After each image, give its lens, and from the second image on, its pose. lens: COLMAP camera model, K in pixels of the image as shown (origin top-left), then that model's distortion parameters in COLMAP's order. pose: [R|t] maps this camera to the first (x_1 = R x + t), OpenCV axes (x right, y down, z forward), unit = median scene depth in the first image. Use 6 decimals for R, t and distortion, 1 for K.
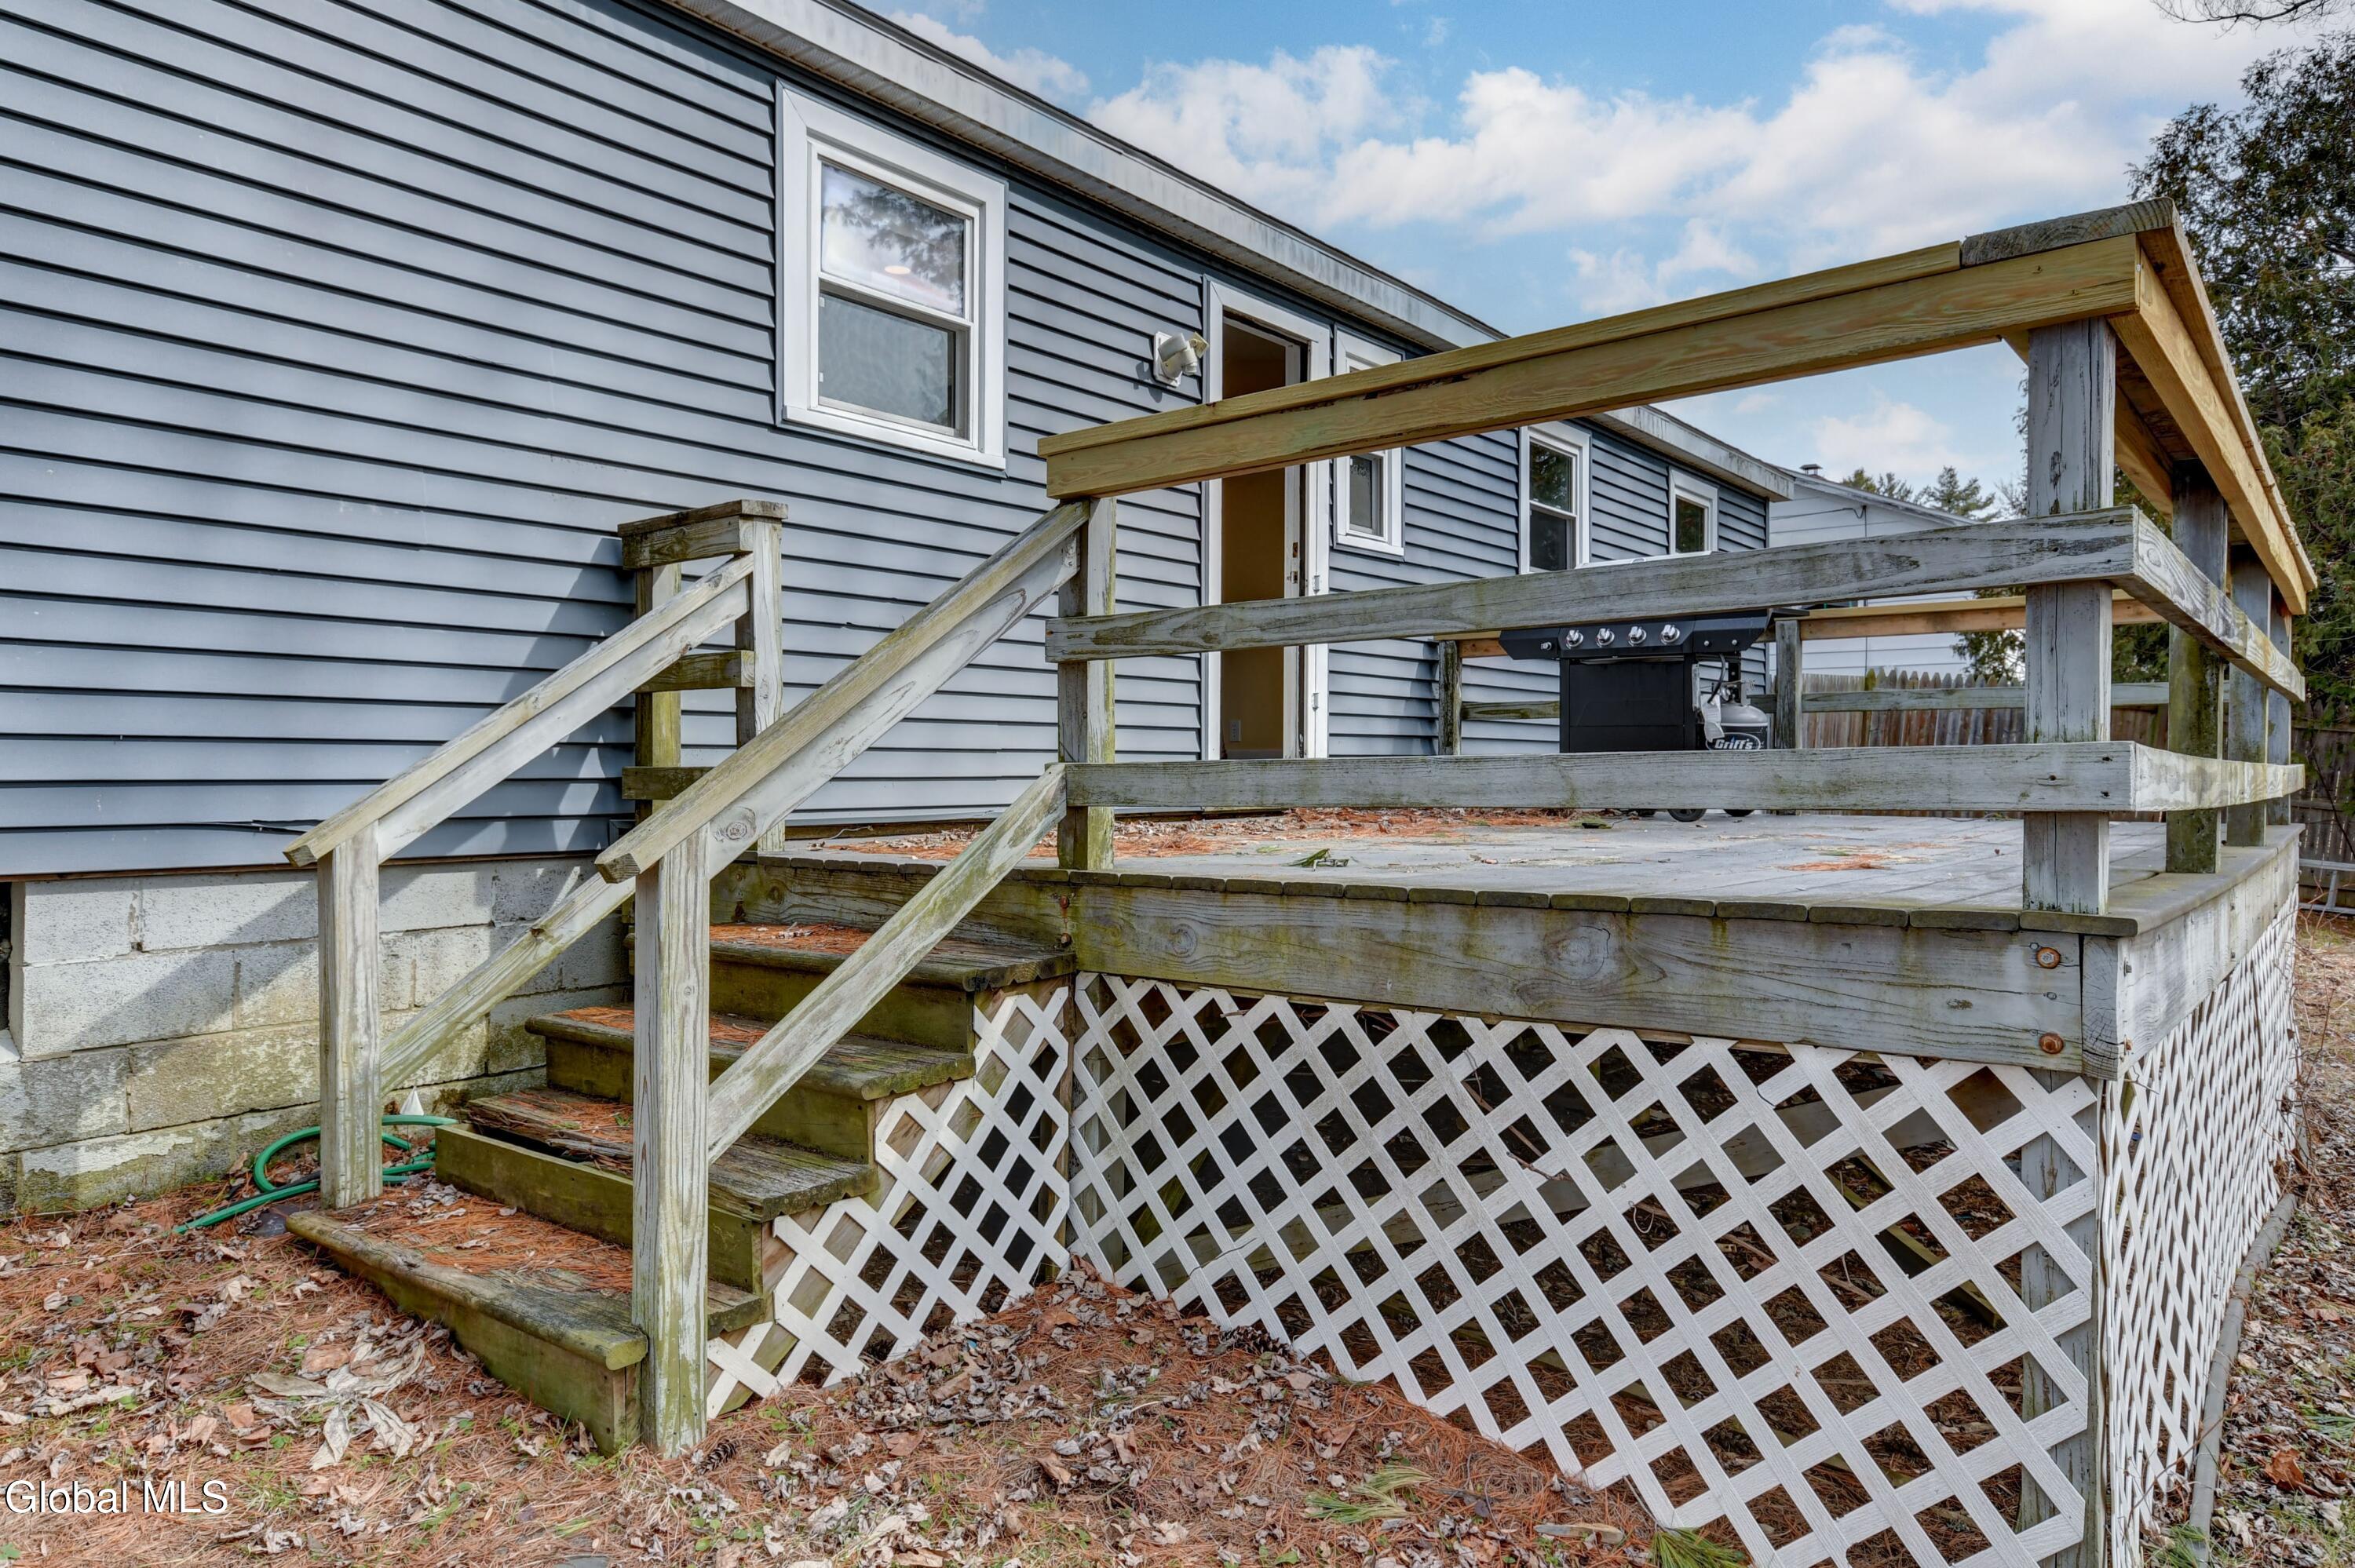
lens RADIAL K [[1529.3, 0, 1171.3], [0, 1529.3, 785.2], [0, 0, 1]] dist [0.016738, 0.013766]
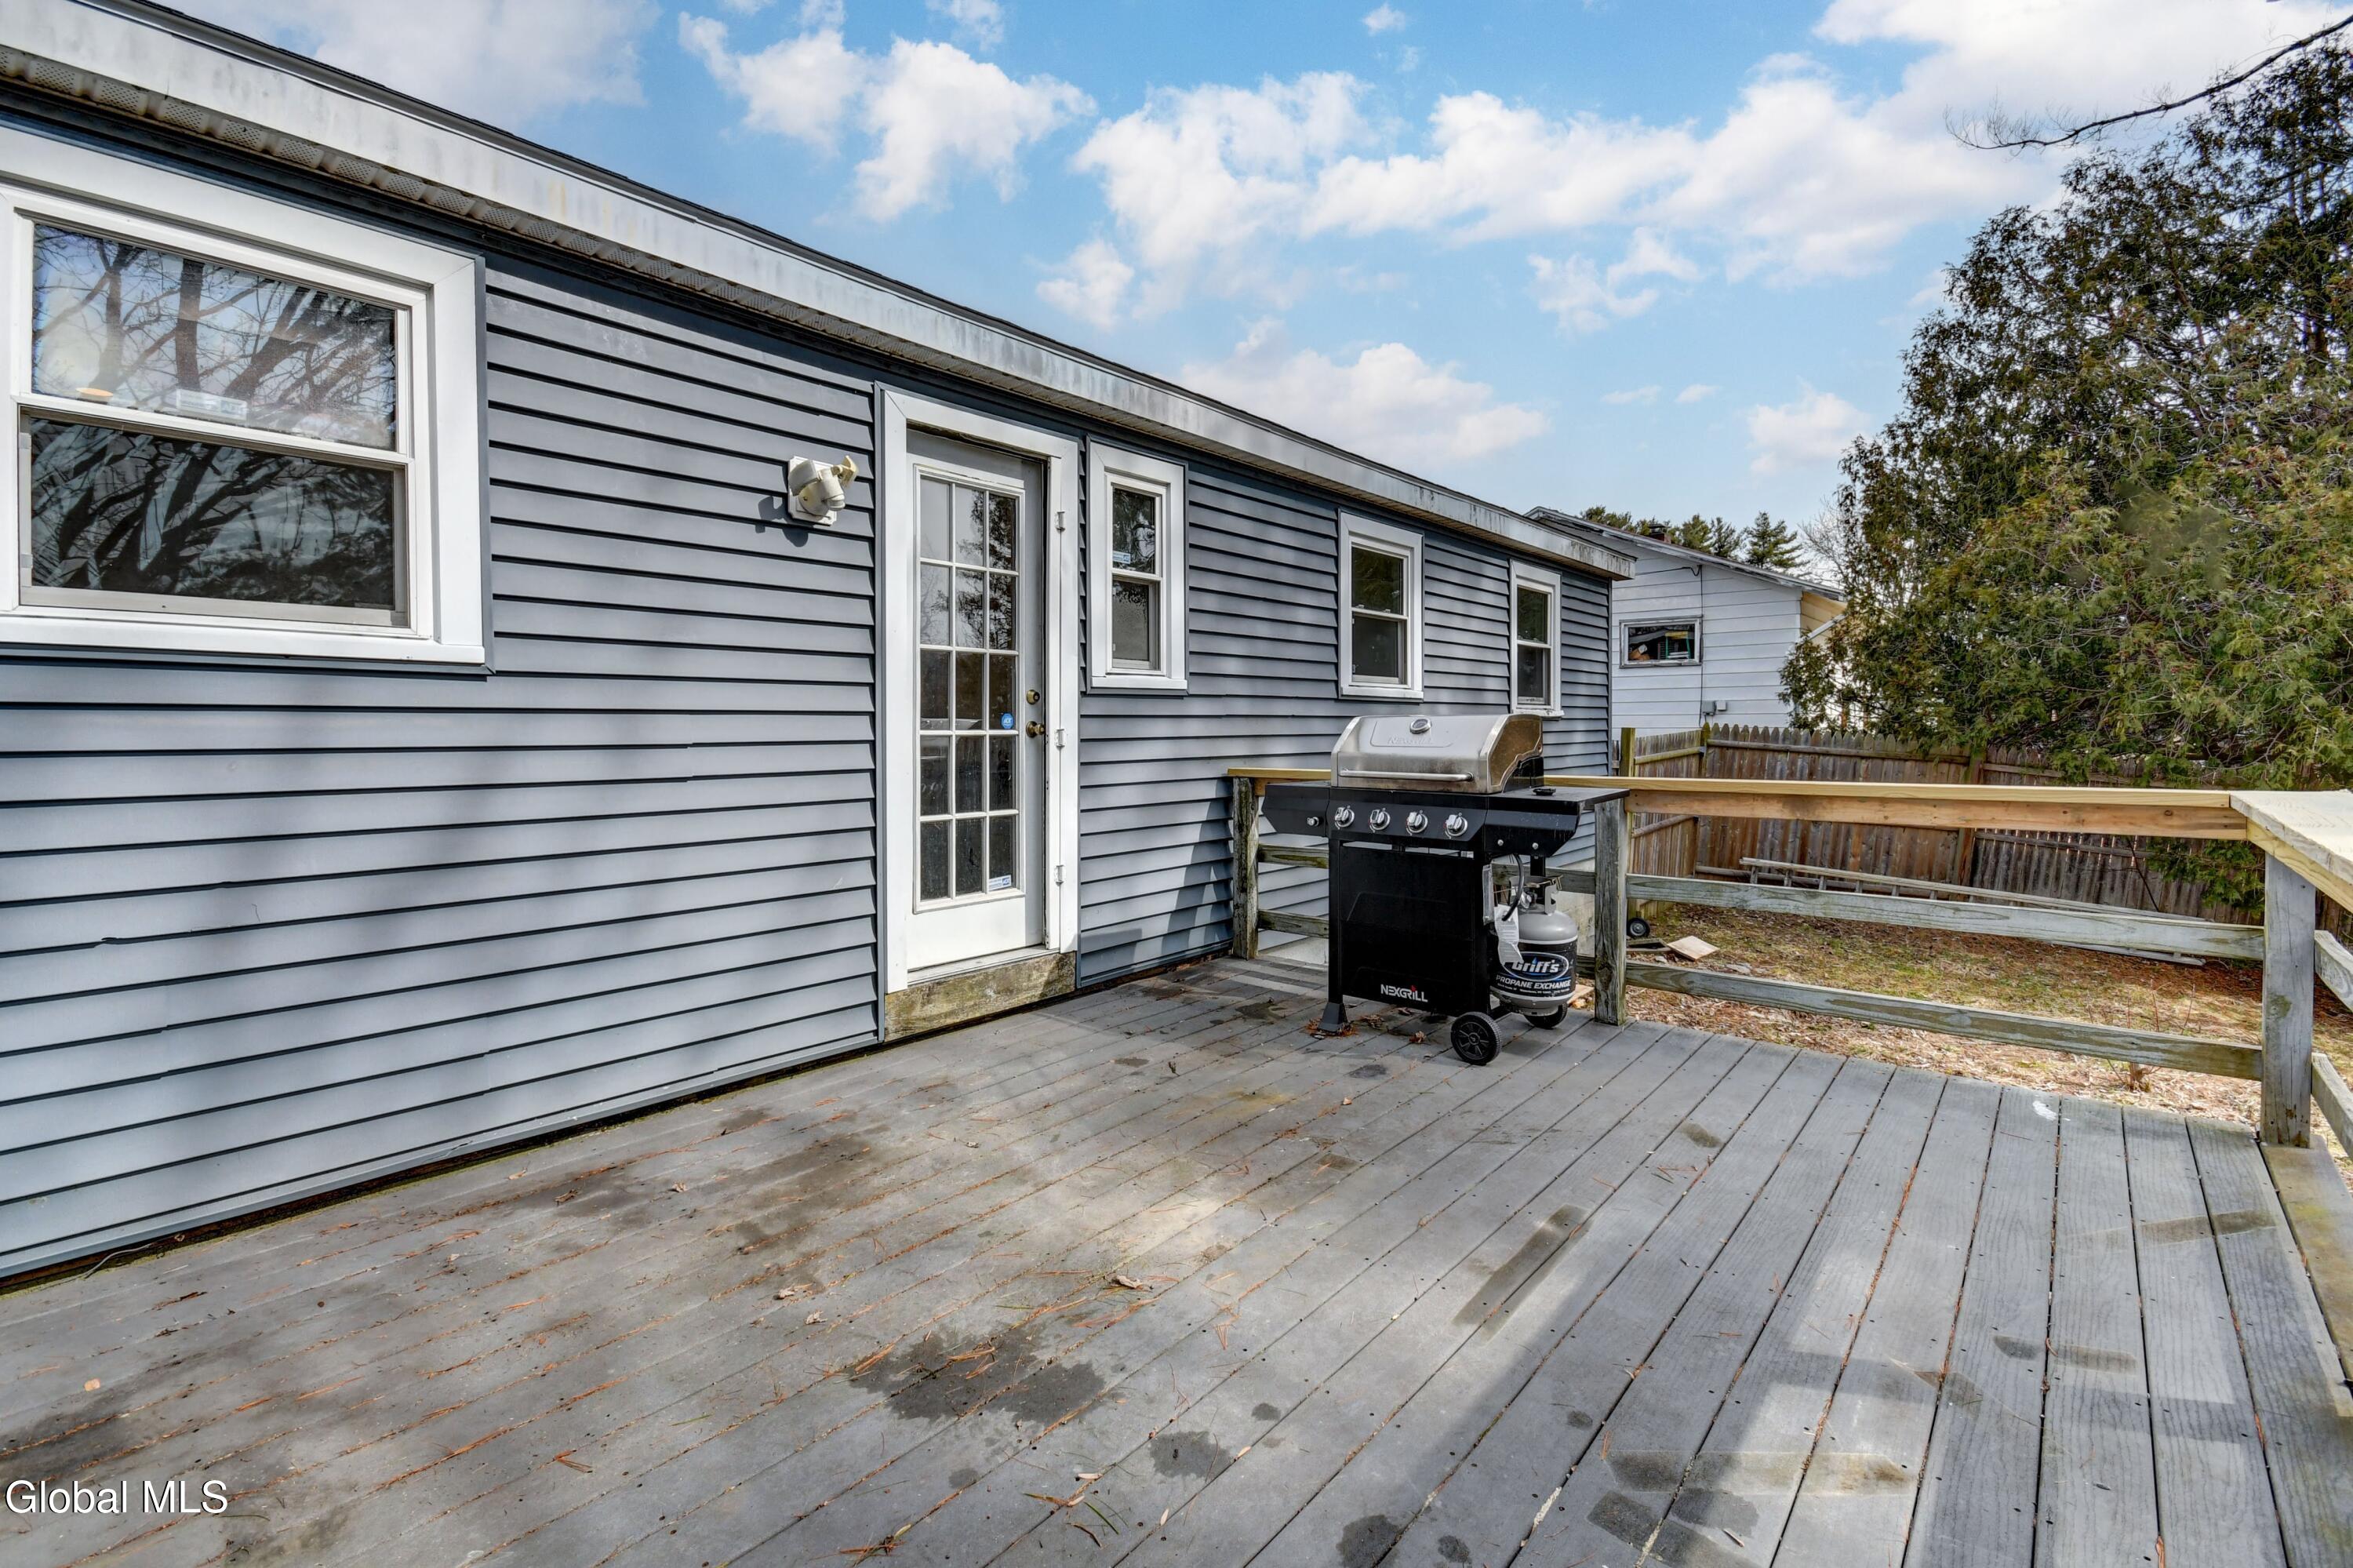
lens RADIAL K [[1042.2, 0, 1178.4], [0, 1042.2, 758.9], [0, 0, 1]] dist [0.014548, -0.008913]
pose [[0.999244, -0.008448, -0.037944, 0.166139], [0.009430, 0.999623, 0.025768, -0.121805], [0.037712, -0.026106, 0.998948, 0.372899]]
